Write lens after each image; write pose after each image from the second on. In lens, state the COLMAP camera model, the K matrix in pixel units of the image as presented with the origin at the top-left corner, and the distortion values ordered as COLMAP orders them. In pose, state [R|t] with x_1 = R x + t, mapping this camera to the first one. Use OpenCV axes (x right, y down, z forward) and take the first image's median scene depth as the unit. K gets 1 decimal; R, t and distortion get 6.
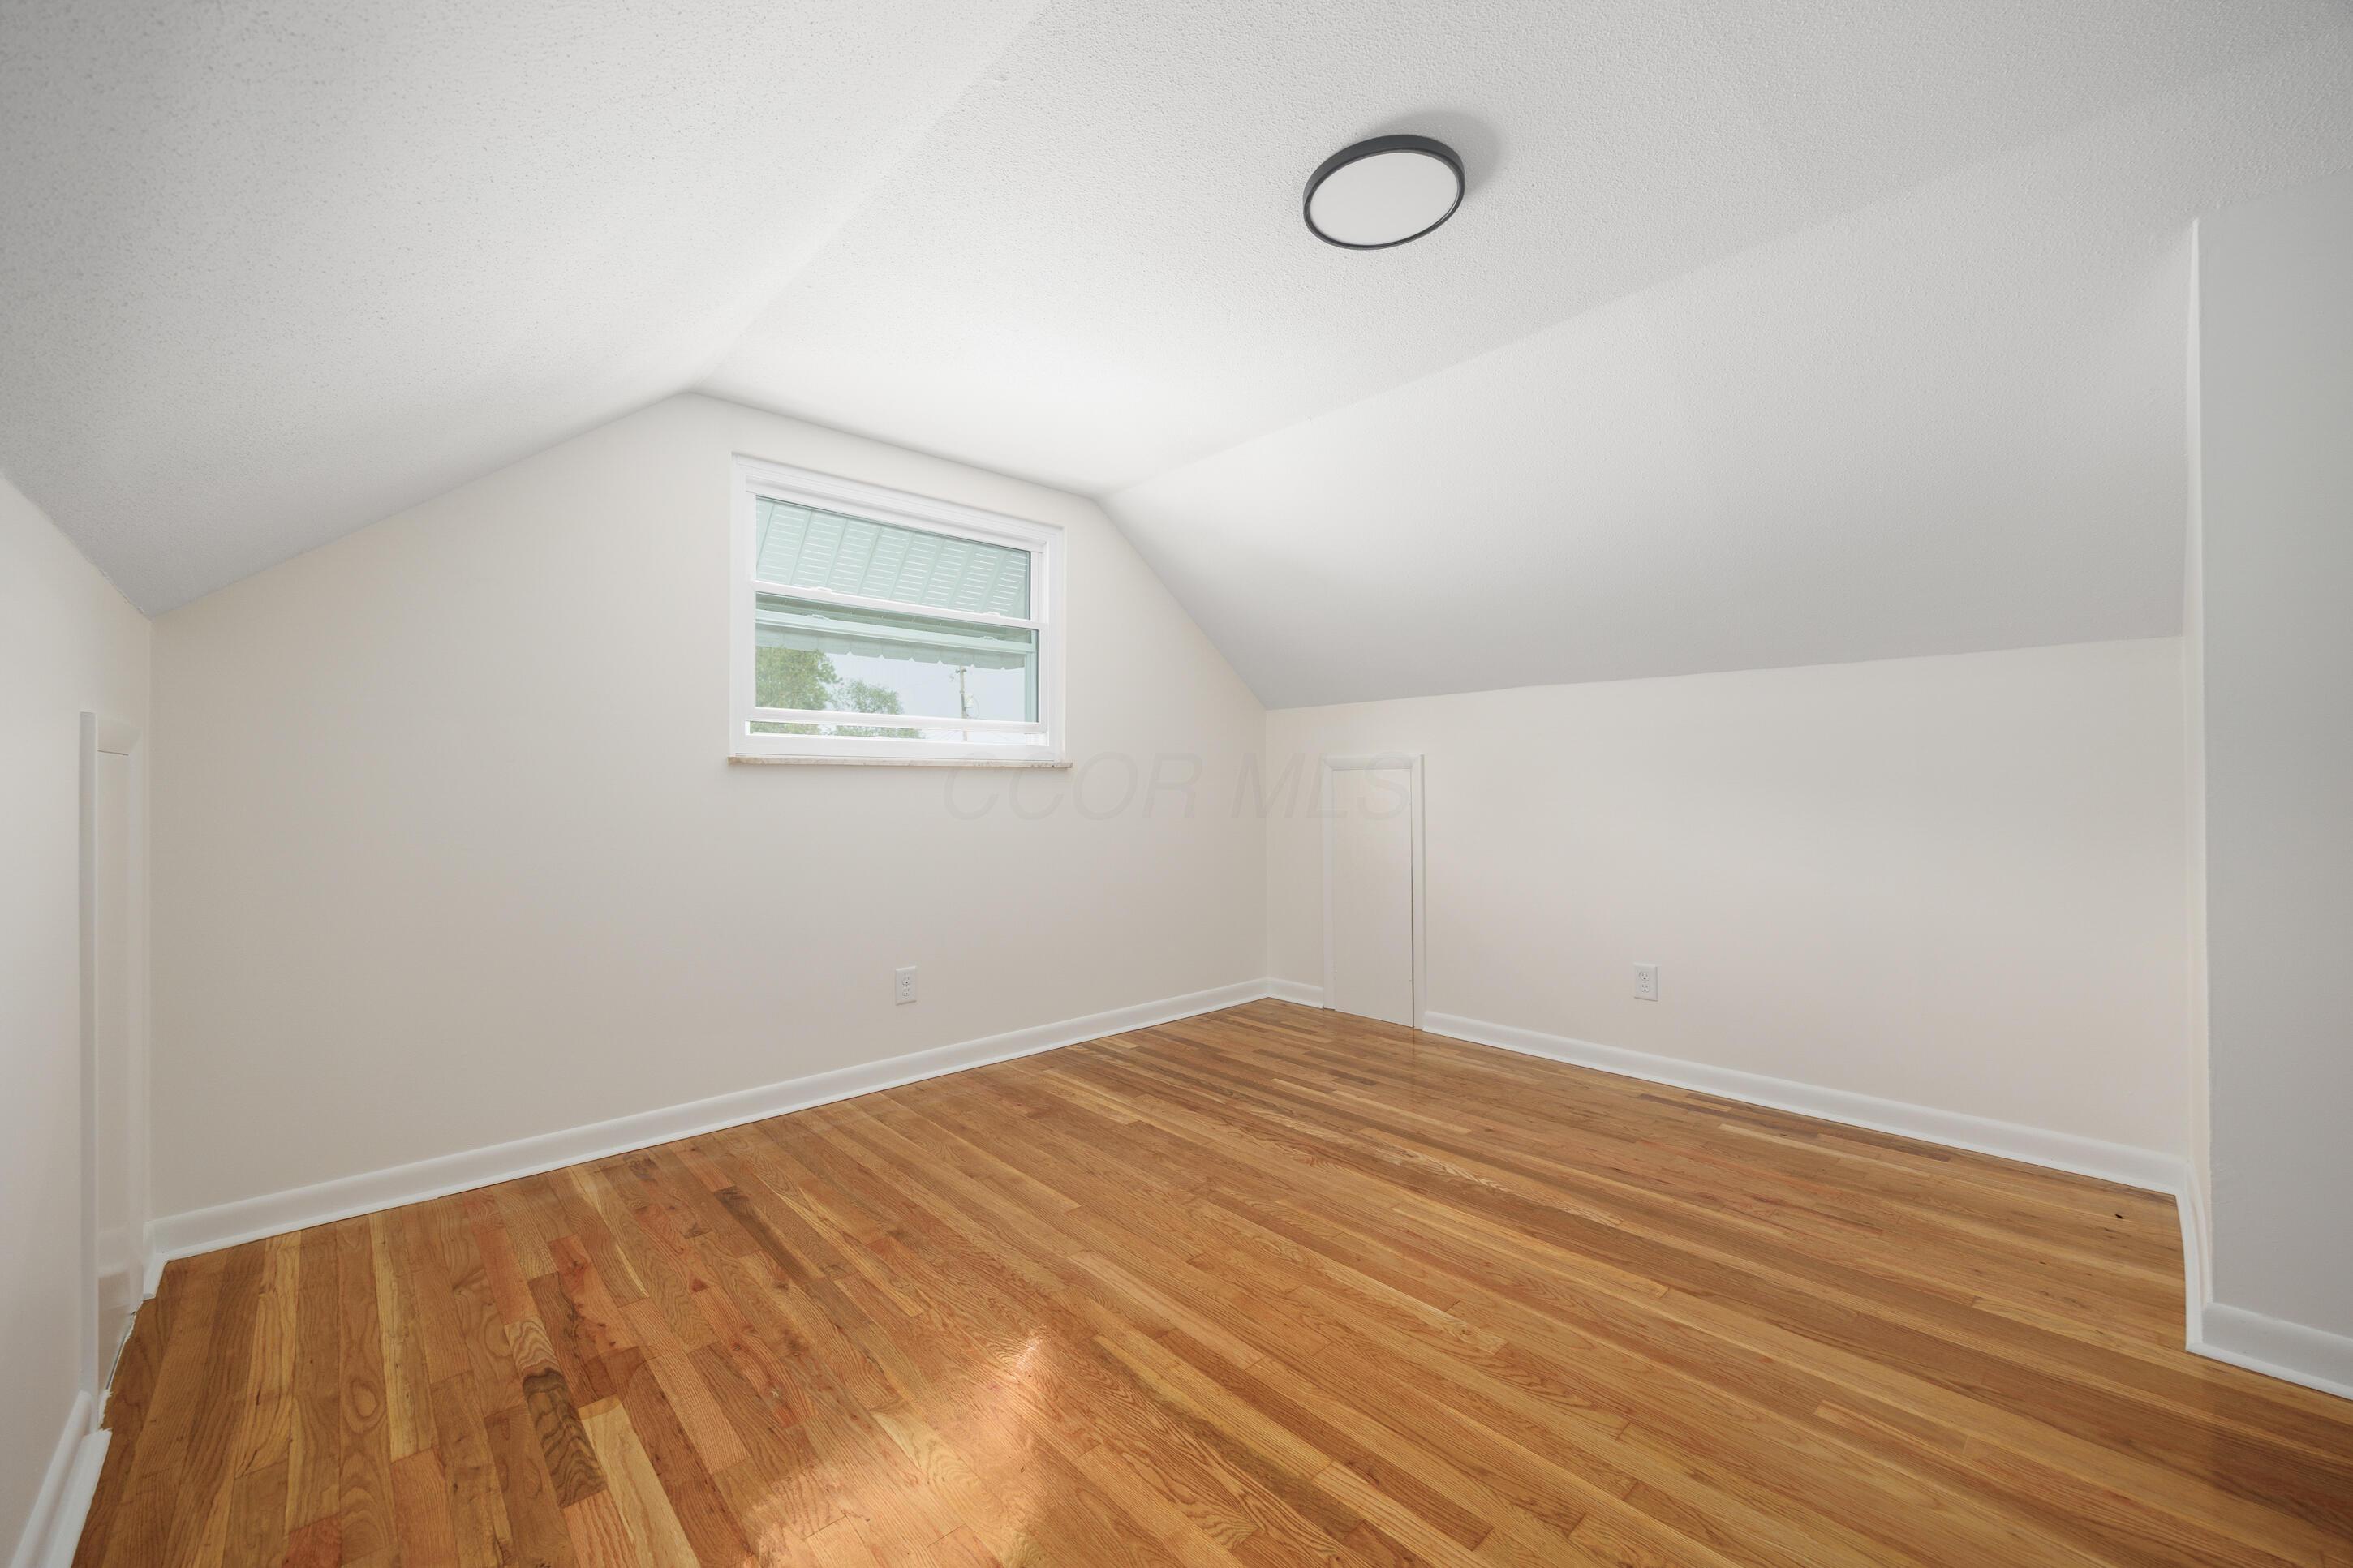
lens RADIAL K [[922.9, 0, 1168.4], [0, 922.9, 779.9], [0, 0, 1]] dist [0.003231, 0.000167]
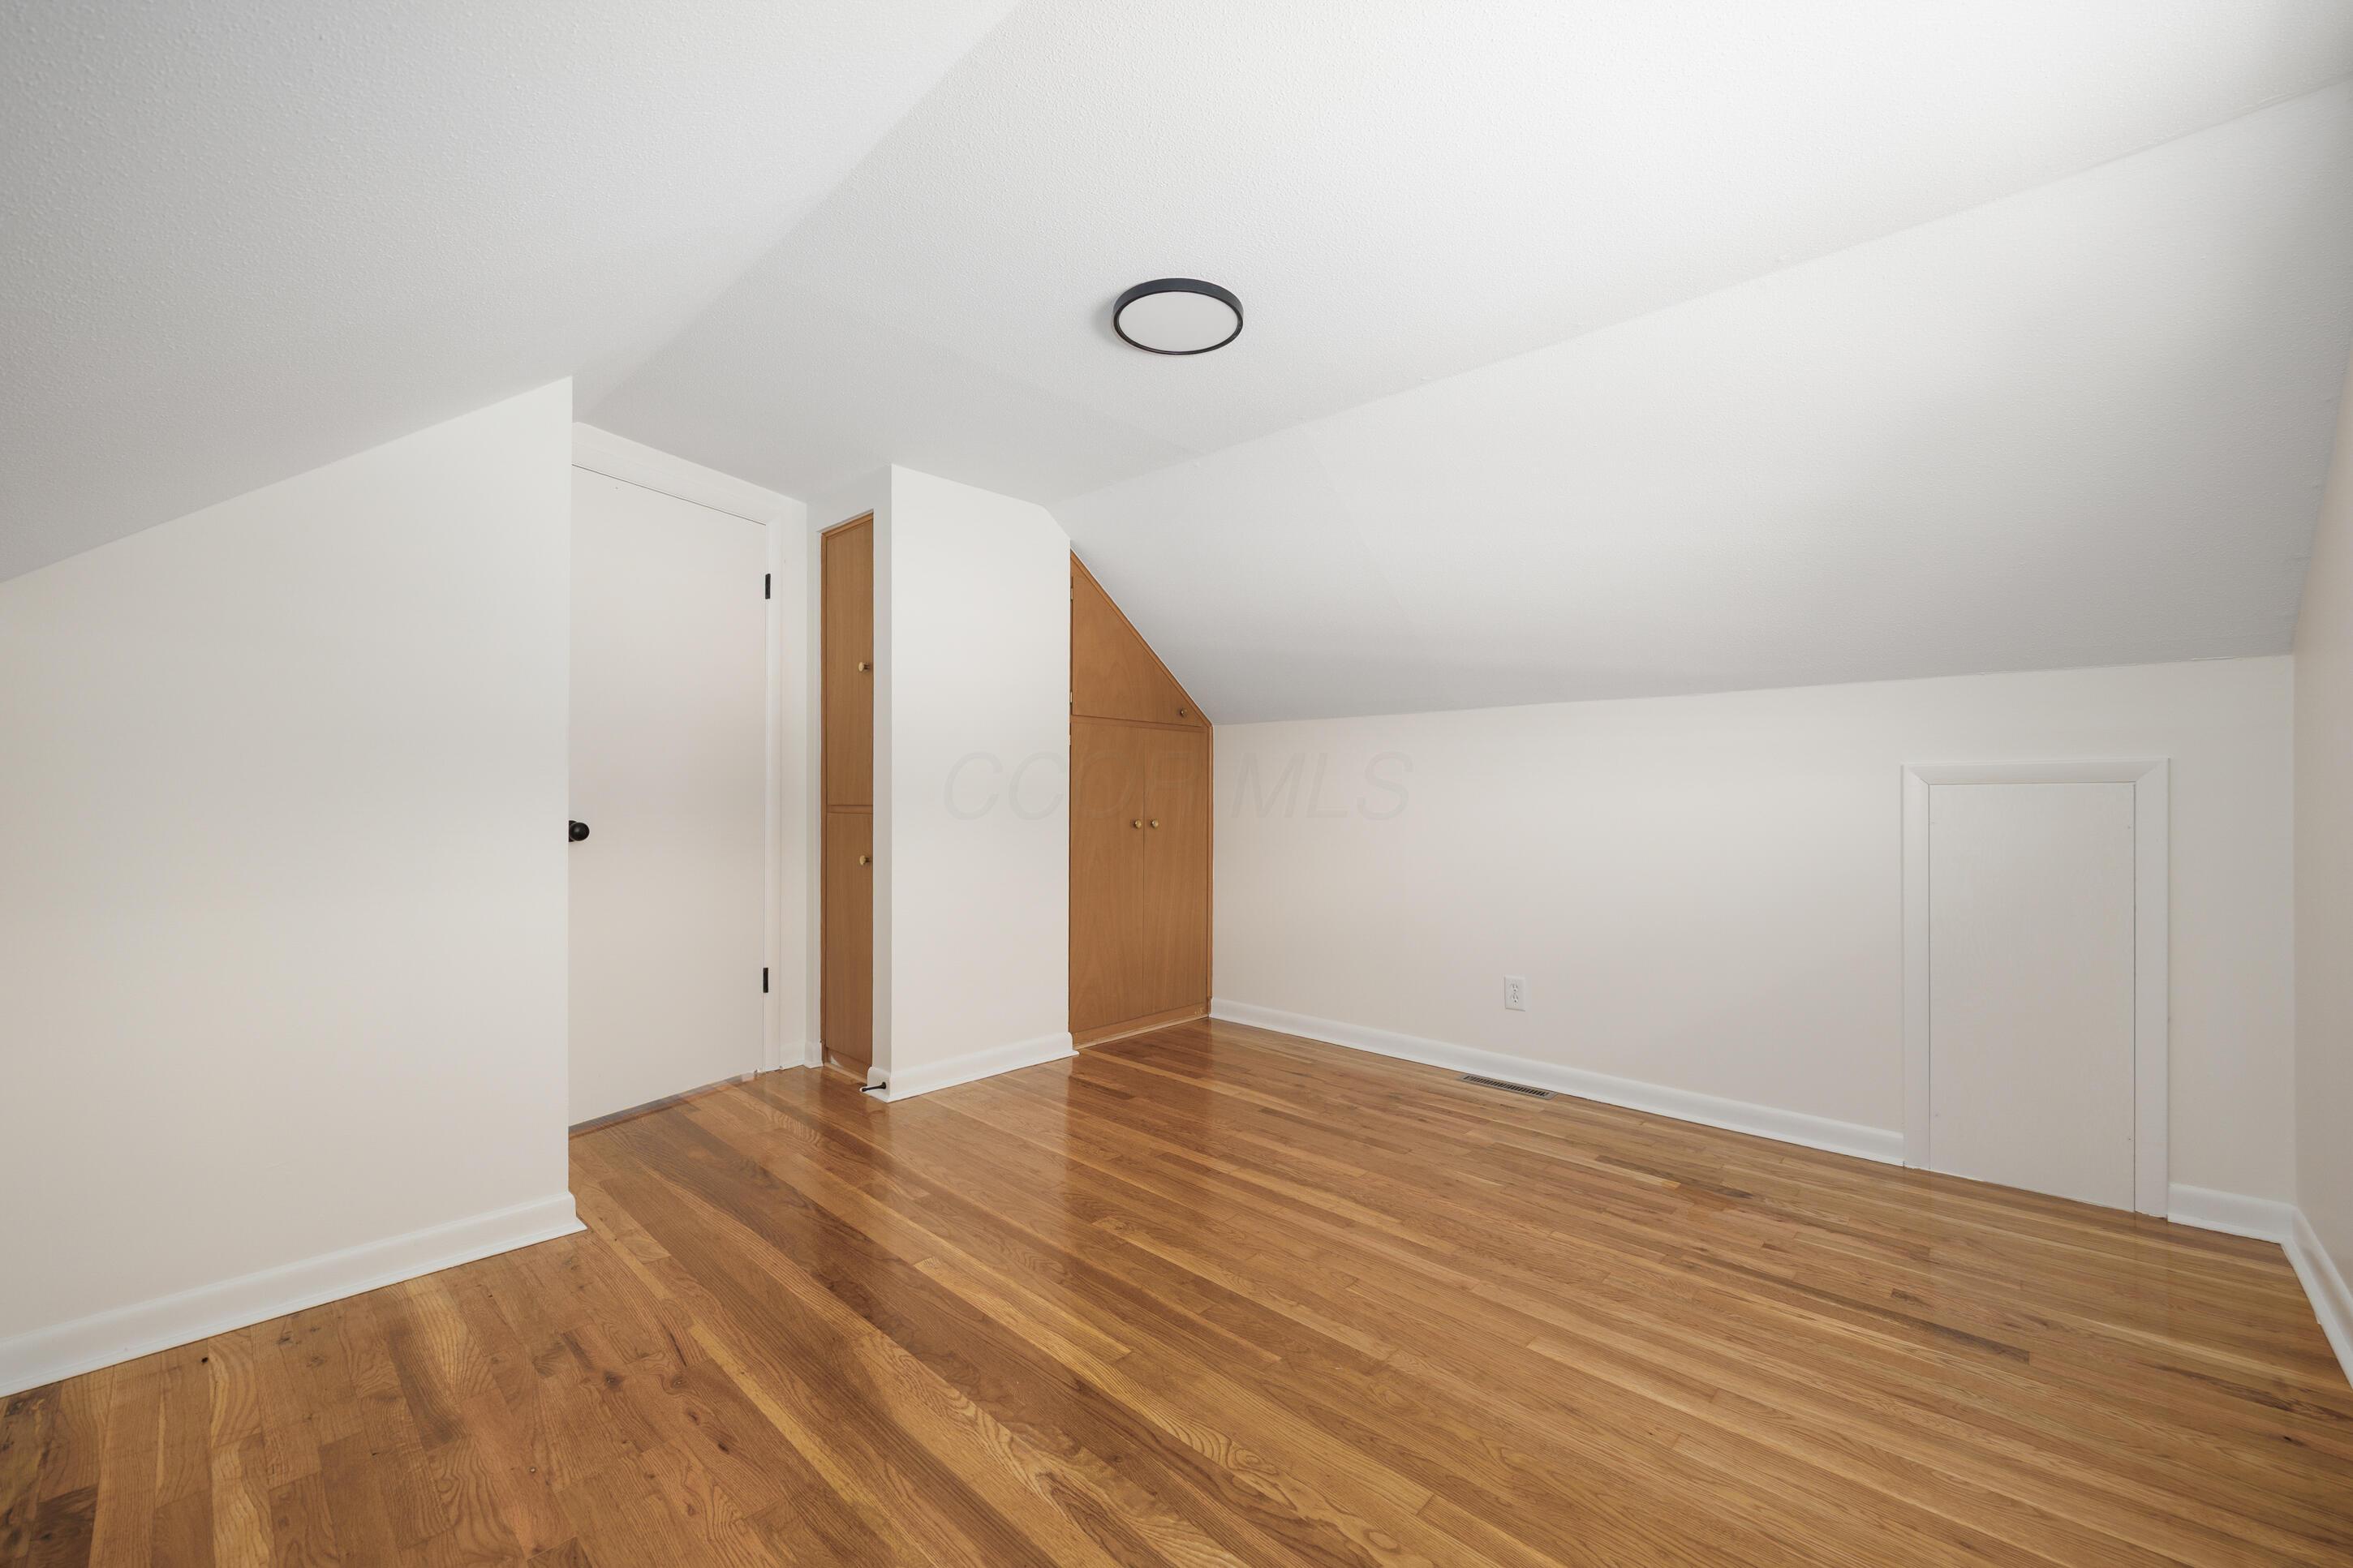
lens RADIAL K [[922.9, 0, 1169.4], [0, 922.9, 796.8], [0, 0, 1]] dist [0.003231, 0.000167]
pose [[-0.998163, -0.001941, -0.060550, 0.313550], [-0.001455, 0.999966, -0.008065, 0.003901], [0.060564, -0.007962, -0.998133, 2.174676]]
